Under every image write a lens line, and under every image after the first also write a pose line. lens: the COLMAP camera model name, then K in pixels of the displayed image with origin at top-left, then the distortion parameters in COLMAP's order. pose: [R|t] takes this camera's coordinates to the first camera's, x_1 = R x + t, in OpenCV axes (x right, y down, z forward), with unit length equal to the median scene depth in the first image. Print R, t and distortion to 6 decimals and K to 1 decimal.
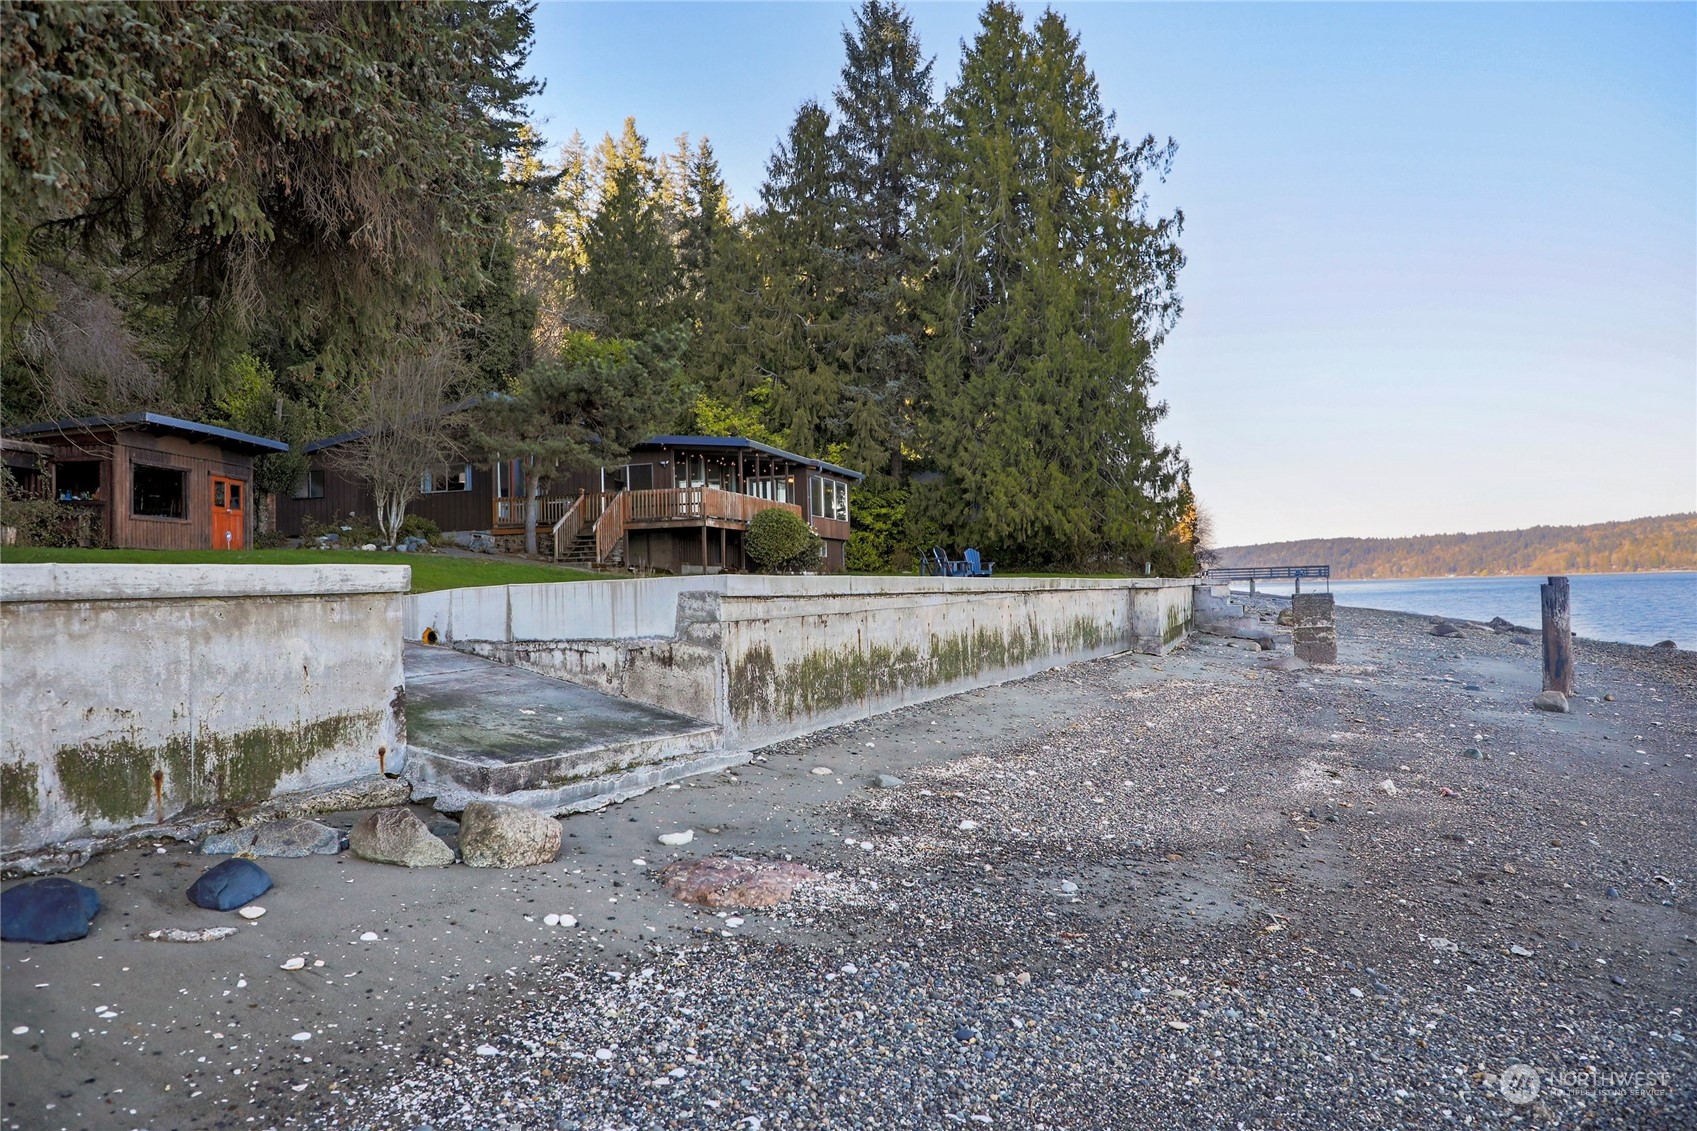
lens RADIAL K [[1228.1, 0, 848.5], [0, 1228.1, 565.5], [0, 0, 1]] dist [-0.067651, -0.001404]
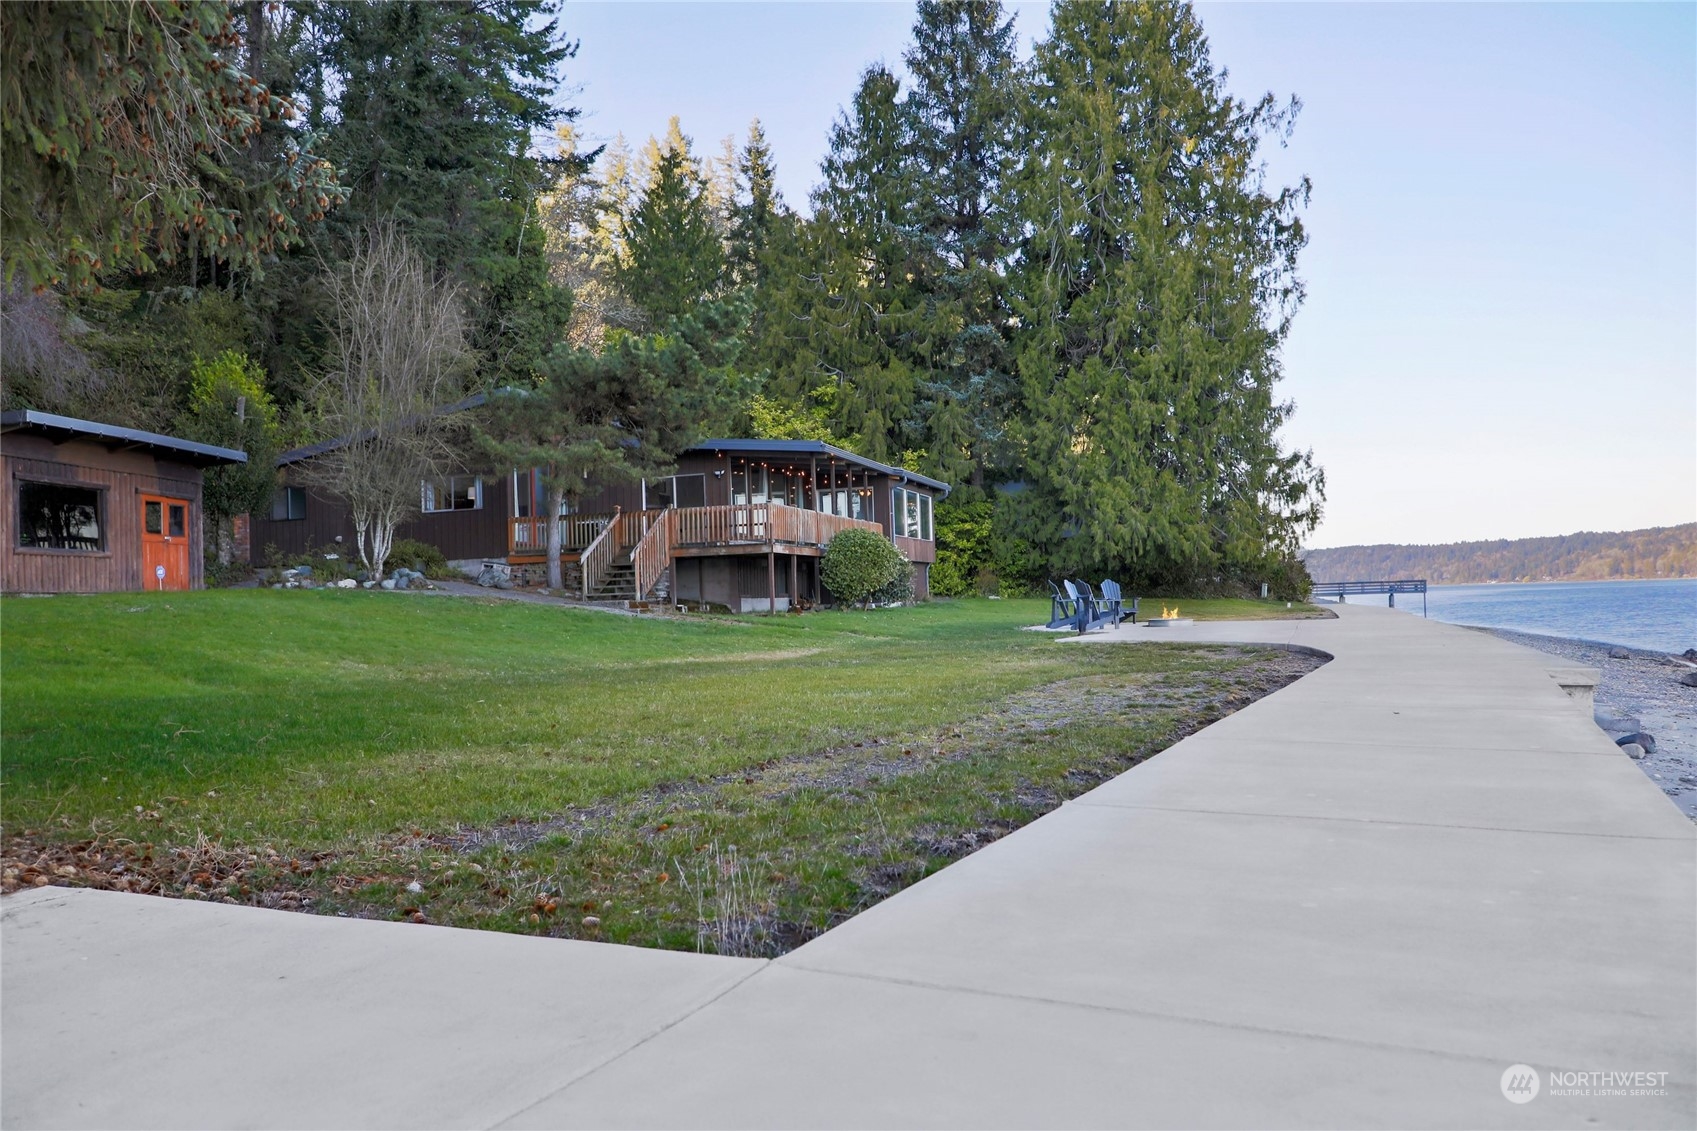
lens RADIAL K [[1152.0, 0, 851.0], [0, 1152.0, 598.0], [0, 0, 1]] dist [-0.065735, 0.001822]
pose [[0.999618, -0.003498, -0.027412, -0.030867], [0.004184, 0.999678, 0.025015, -0.014332], [0.027315, -0.025120, 0.999311, 0.173956]]
